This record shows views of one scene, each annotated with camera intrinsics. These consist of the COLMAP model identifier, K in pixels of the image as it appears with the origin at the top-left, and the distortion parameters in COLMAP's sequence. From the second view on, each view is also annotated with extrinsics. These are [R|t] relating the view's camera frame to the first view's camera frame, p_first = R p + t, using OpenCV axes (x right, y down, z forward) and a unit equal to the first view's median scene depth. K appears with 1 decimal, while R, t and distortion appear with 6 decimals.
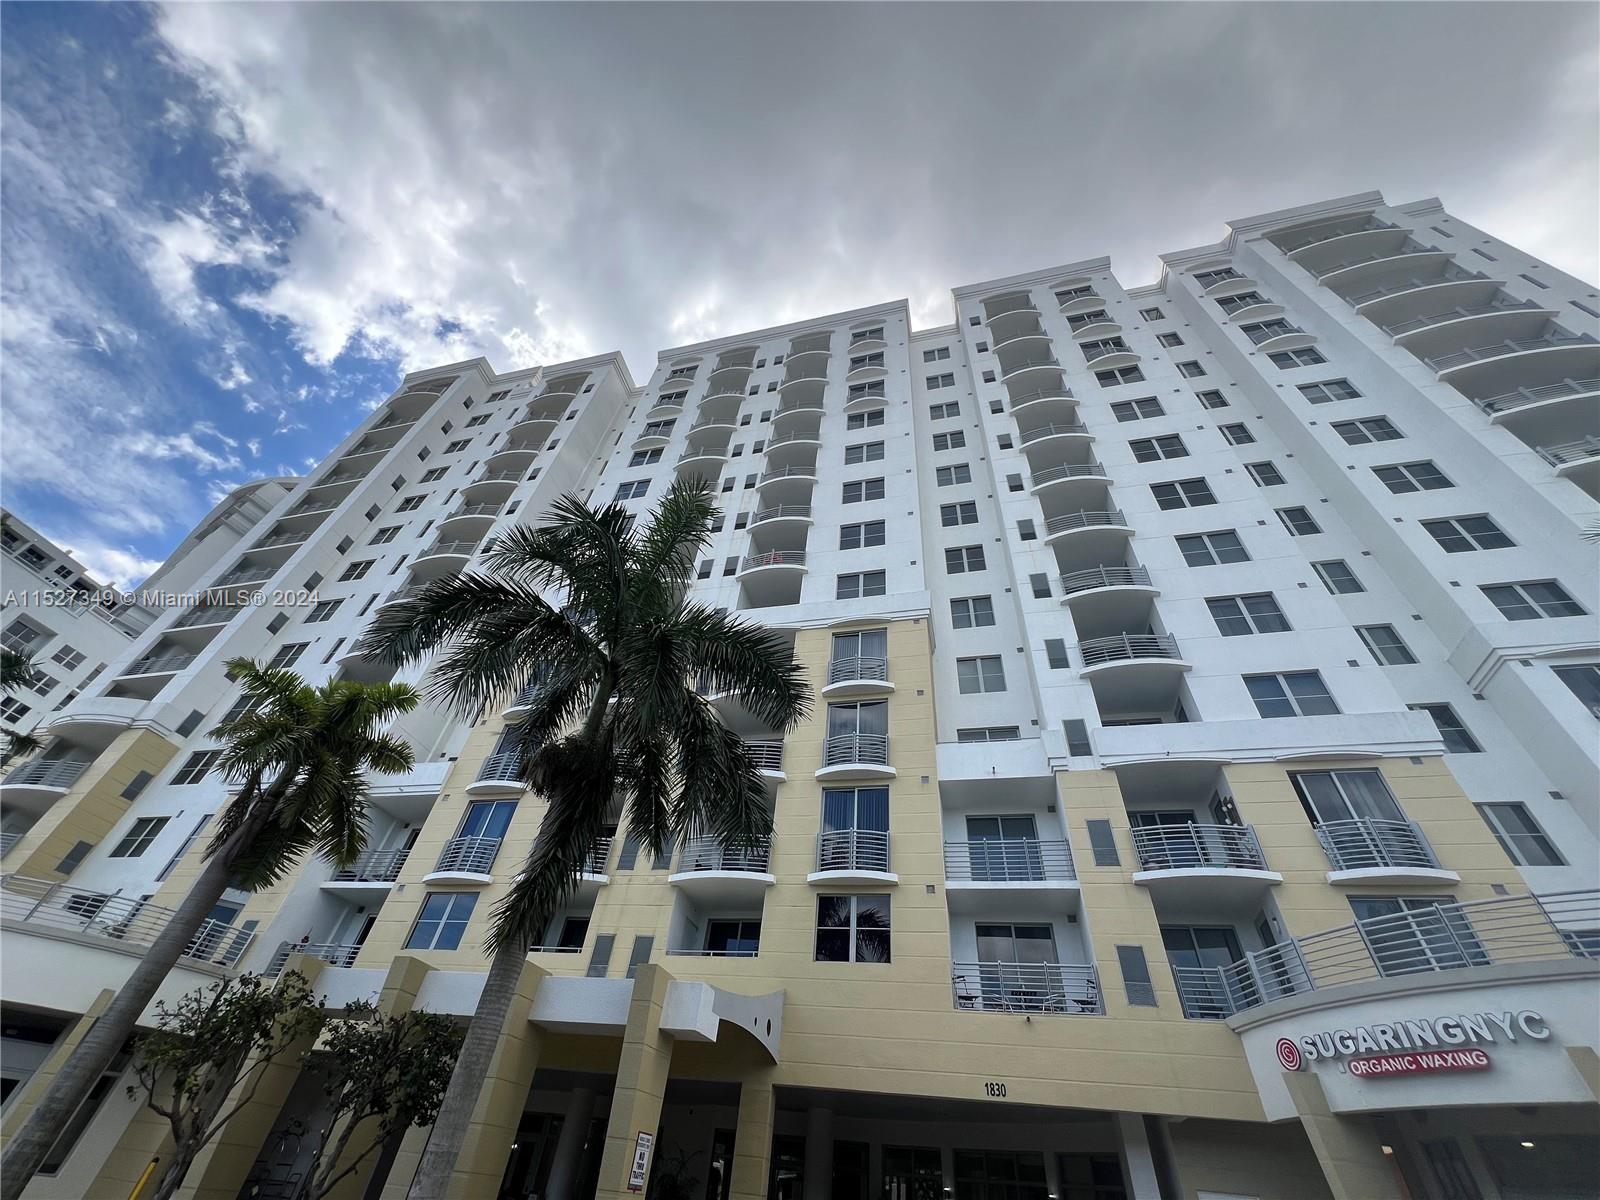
lens RADIAL K [[640.4, 0, 799.2], [0, 640.4, 600.3], [0, 0, 1]] dist [-0.001423, 0.000574]
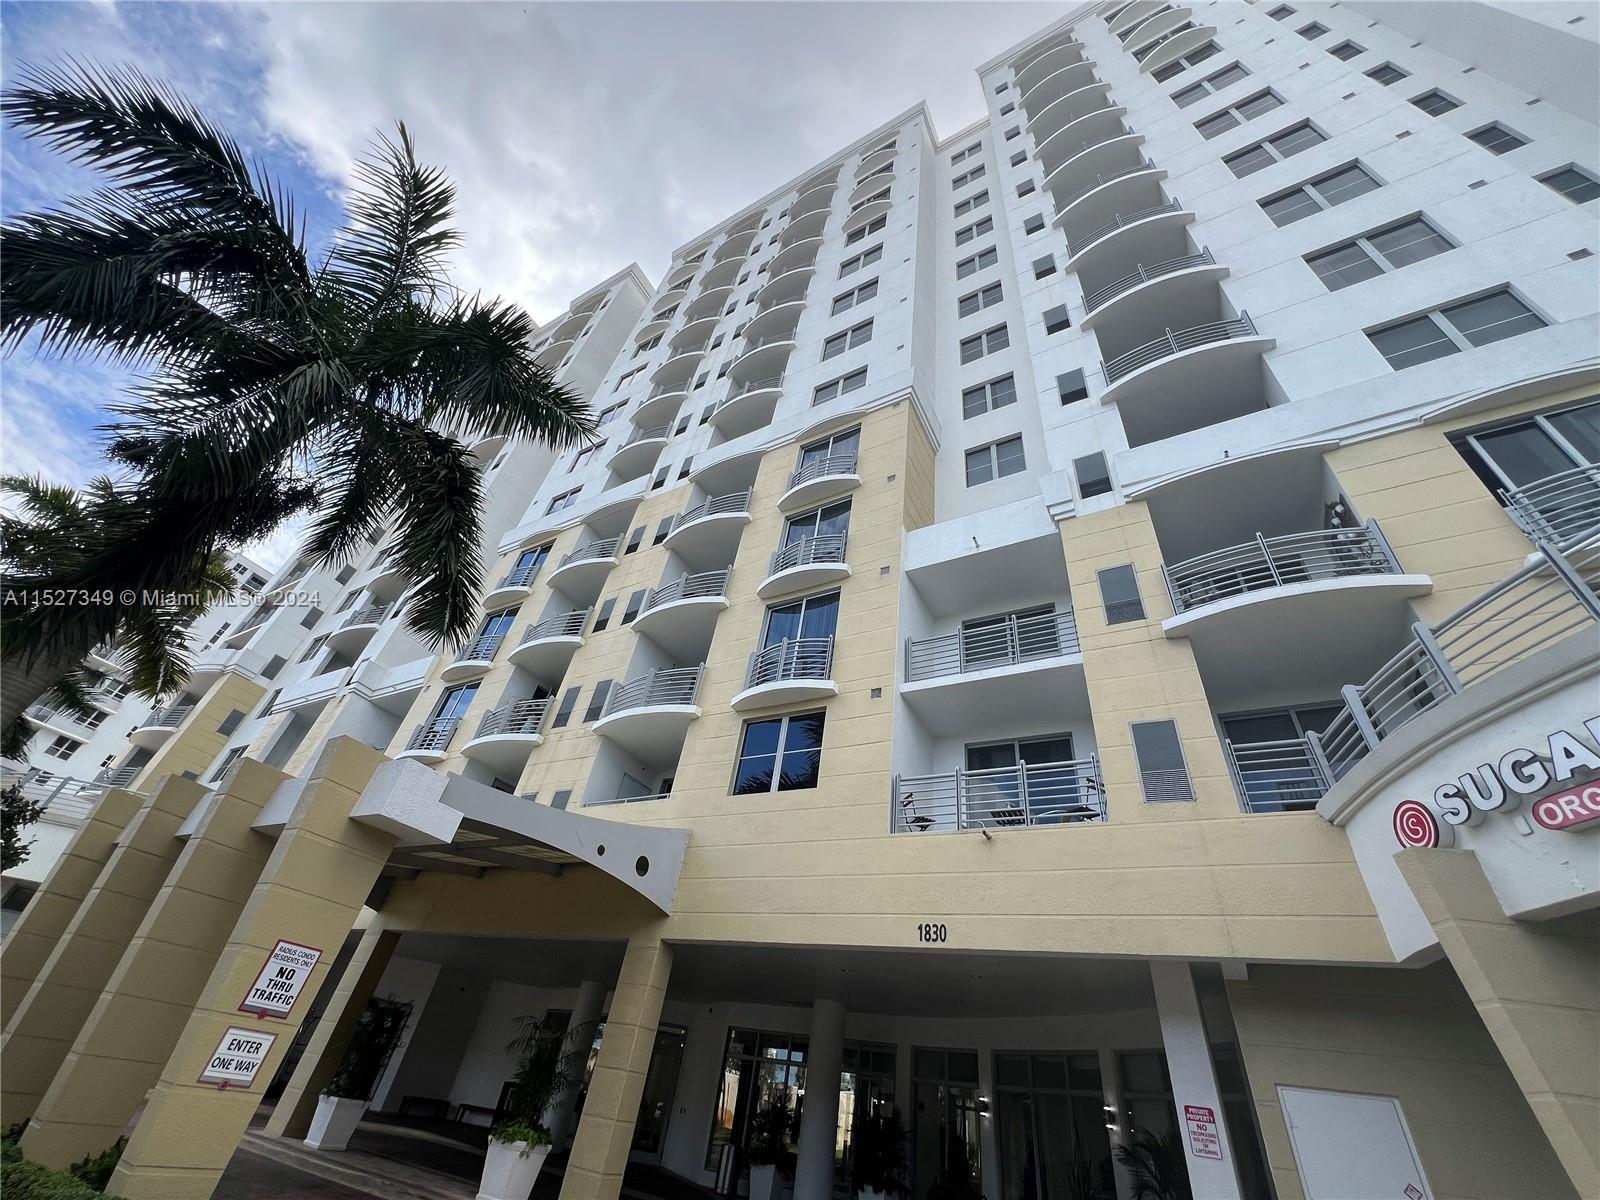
lens RADIAL K [[641.0, 0, 800.4], [0, 641.0, 597.5], [0, 0, 1]] dist [-0.000244, 0.000024]
pose [[0.962454, -0.136150, -0.234830, 0.307926], [0.147013, 0.988700, 0.029304, 0.310545], [0.228187, -0.062727, 0.971595, 0.281439]]
